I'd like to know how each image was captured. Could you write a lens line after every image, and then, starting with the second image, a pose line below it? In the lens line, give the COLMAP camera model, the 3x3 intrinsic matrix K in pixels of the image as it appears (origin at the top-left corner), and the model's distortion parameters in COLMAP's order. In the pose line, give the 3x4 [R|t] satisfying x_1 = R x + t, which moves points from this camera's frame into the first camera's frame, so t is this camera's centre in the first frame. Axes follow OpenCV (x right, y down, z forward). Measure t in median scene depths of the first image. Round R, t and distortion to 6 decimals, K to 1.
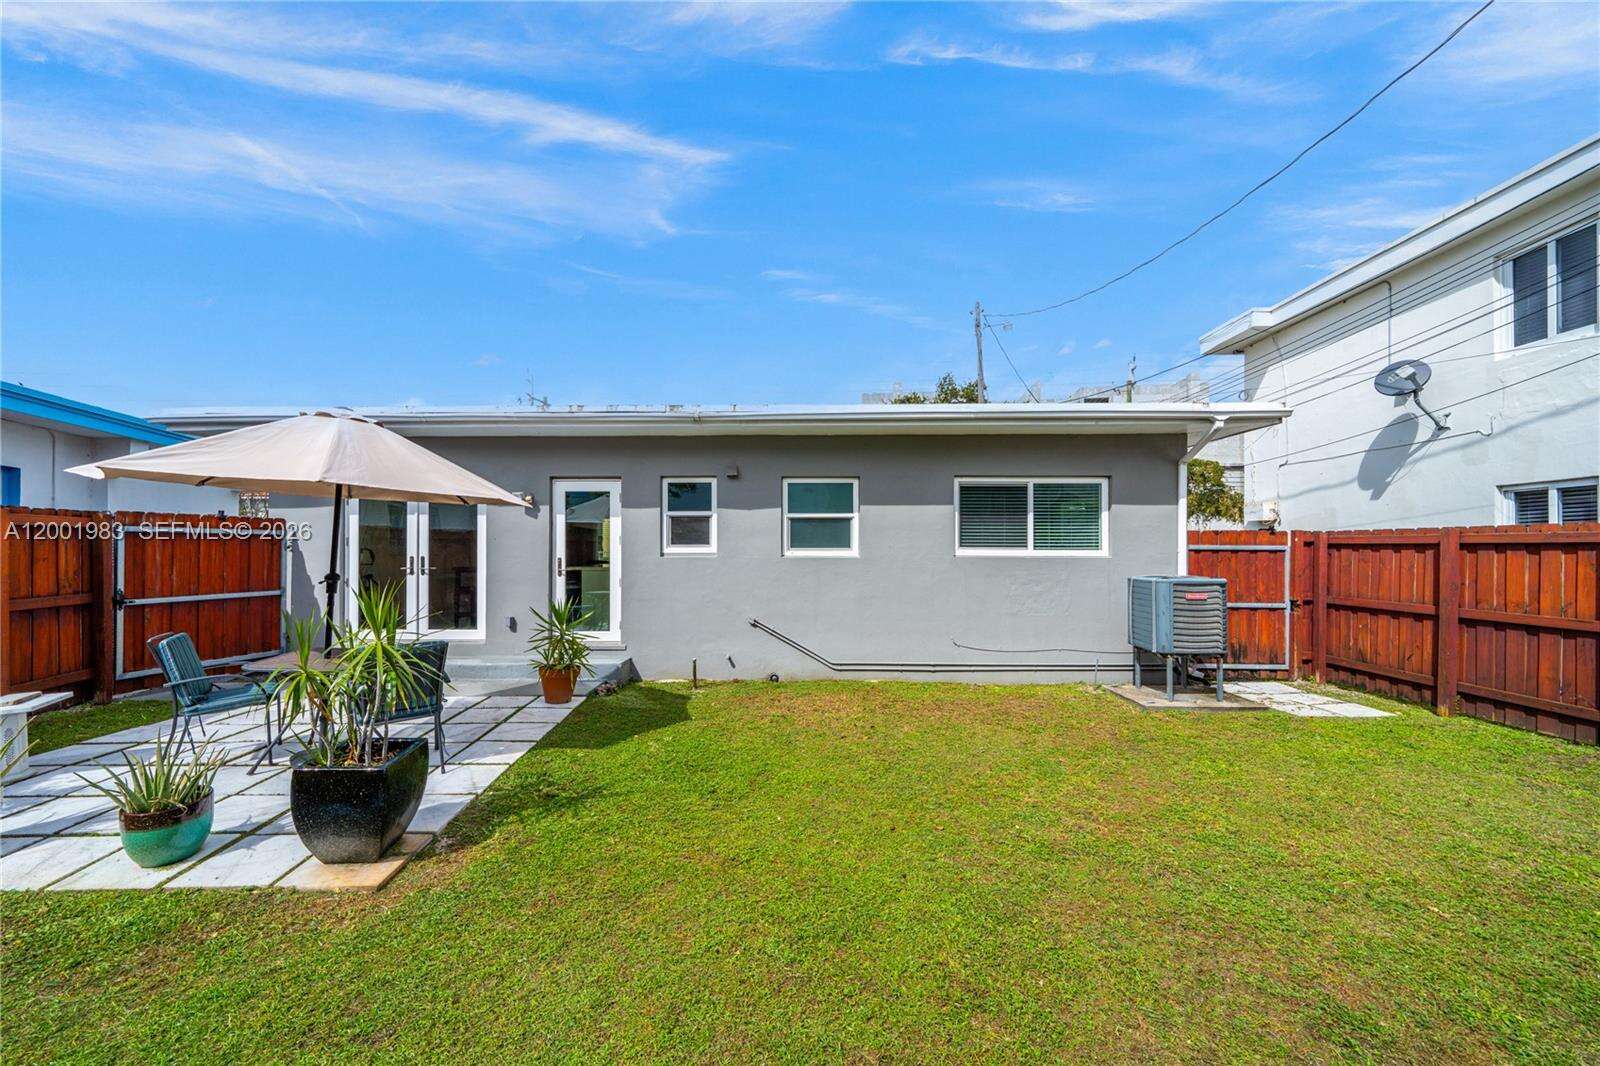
lens RADIAL K [[593.5, 0, 806.2], [0, 593.5, 549.1], [0, 0, 1]] dist [-0.004114, 0.000598]
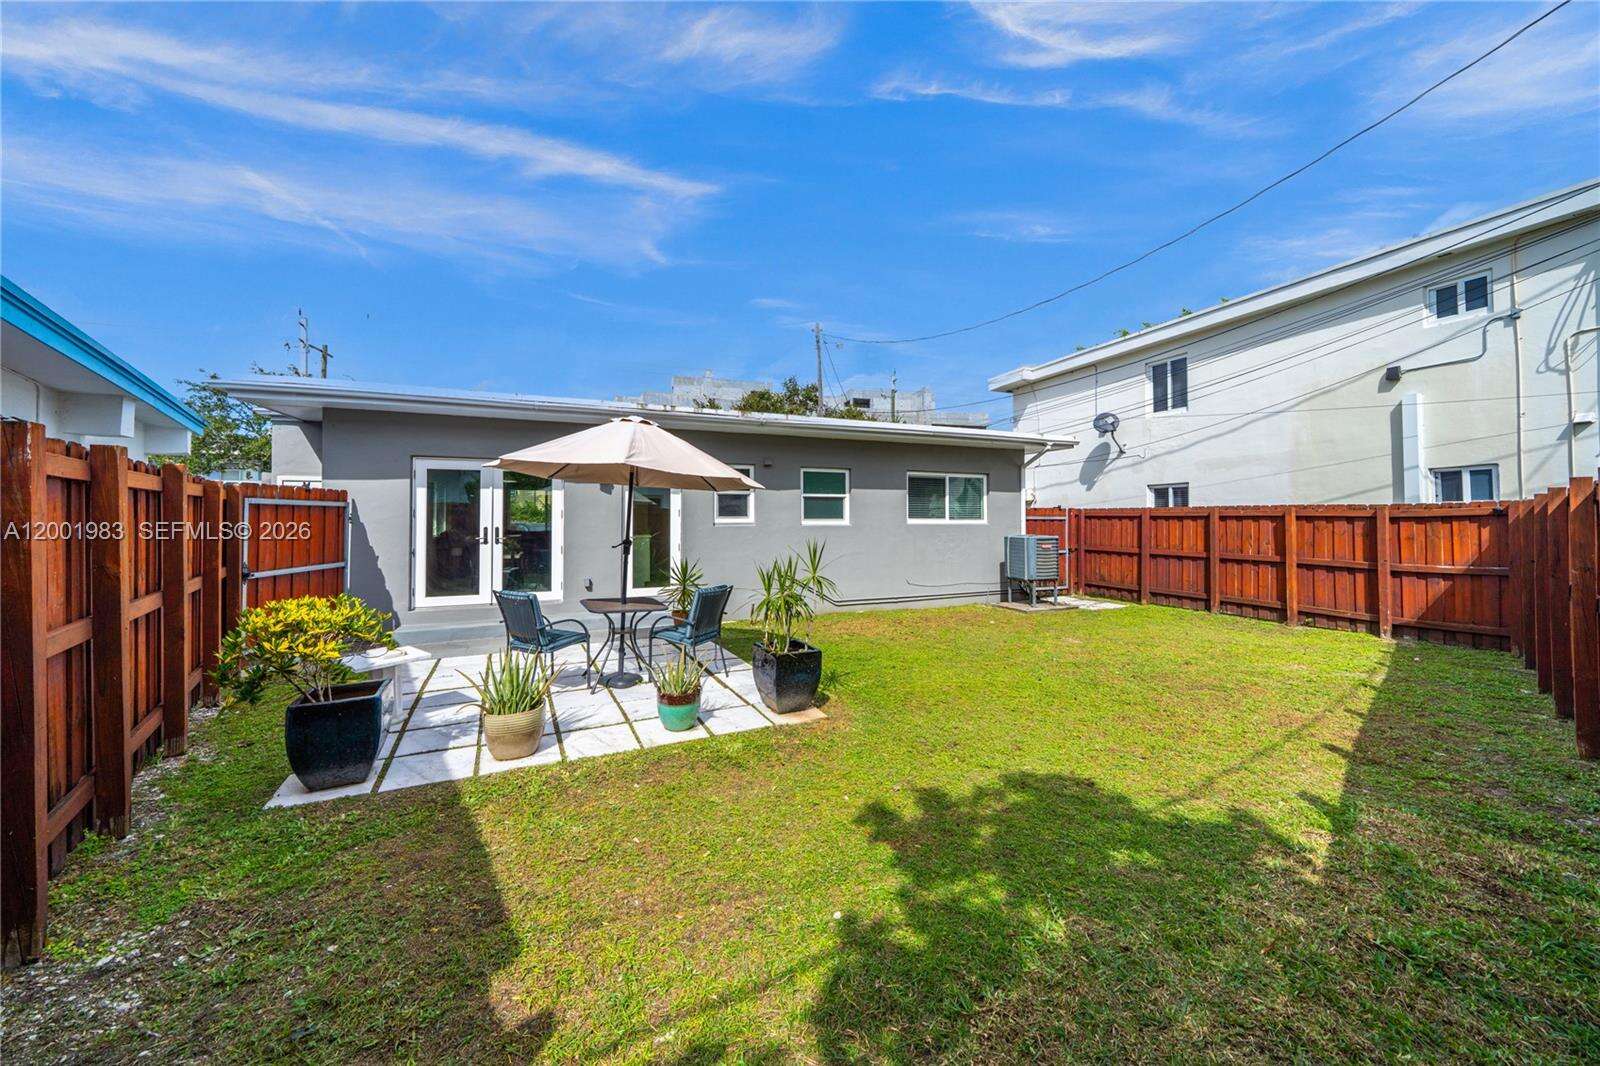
lens RADIAL K [[550.1, 0, 818.8], [0, 550.1, 510.1], [0, 0, 1]] dist [-0.003451, 0.000132]
pose [[0.911299, 0.004810, 0.411717, -0.525515], [0.001007, 0.999903, -0.013911, -0.004536], [-0.411744, 0.013092, 0.911206, -0.171140]]
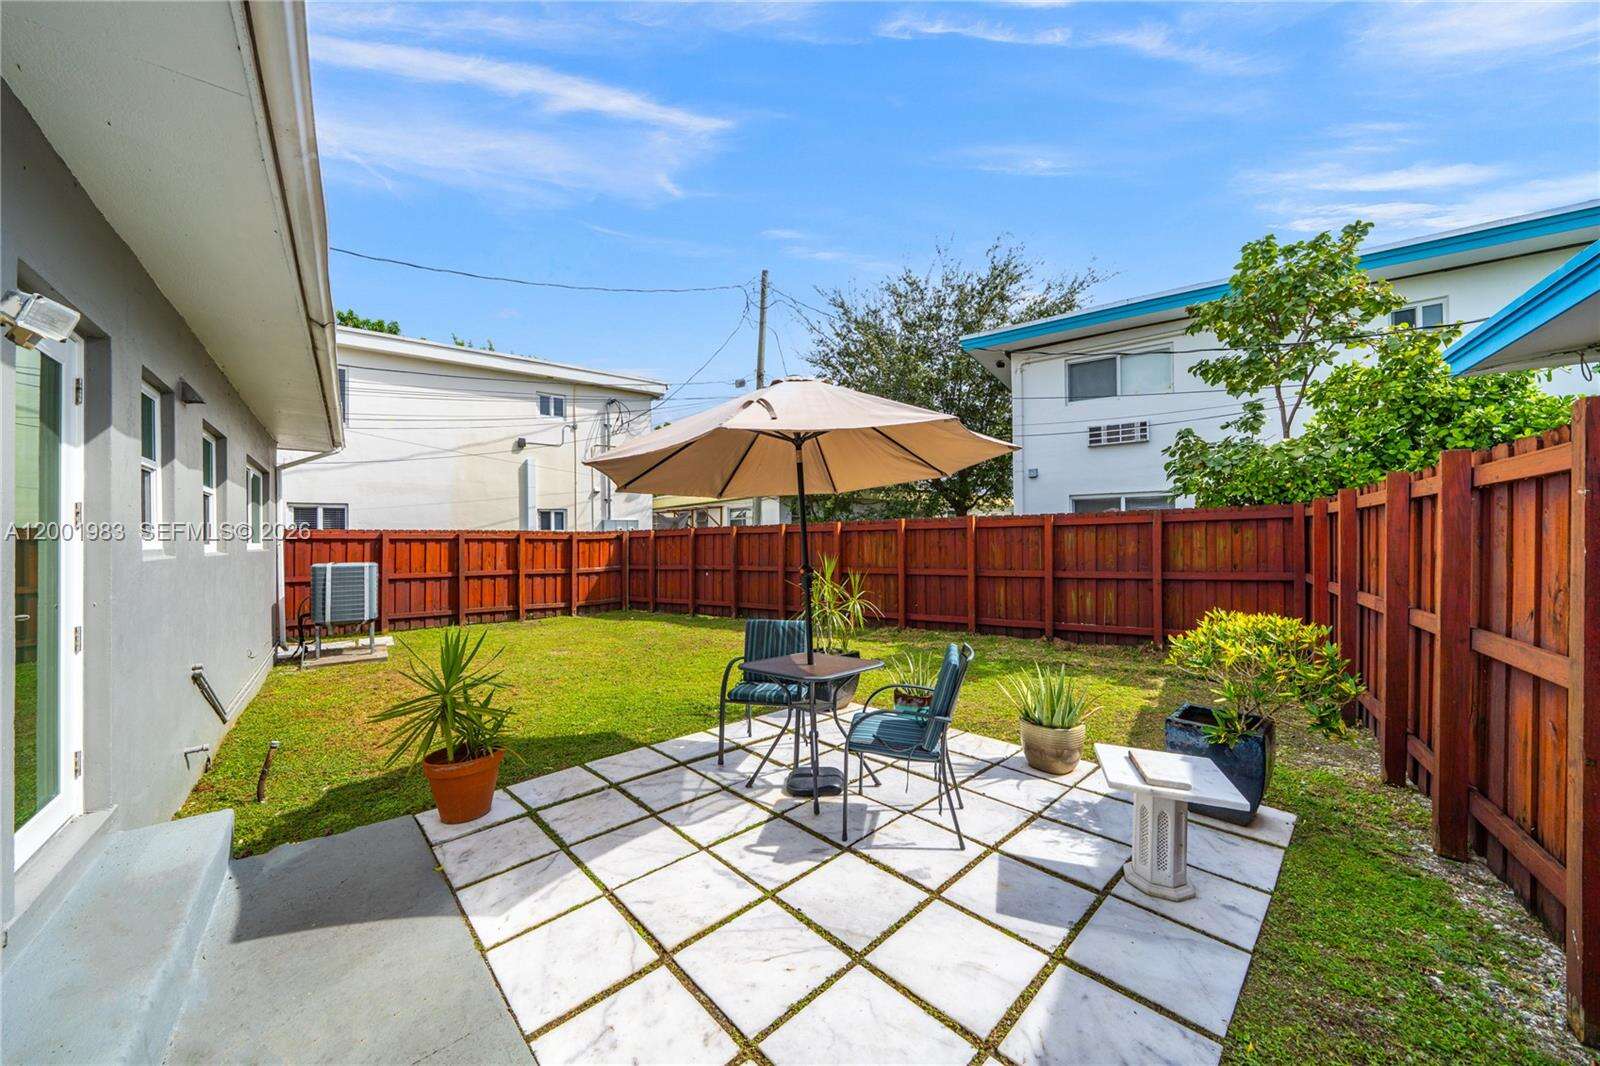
lens RADIAL K [[550.1, 0, 780.1], [0, 550.1, 537.3], [0, 0, 1]] dist [-0.003451, 0.000132]
pose [[-0.606517, 0.009445, 0.795015, -0.810047], [0.006280, 0.999955, -0.007089, 0.004349], [-0.795046, 0.000693, -0.606549, 0.868372]]
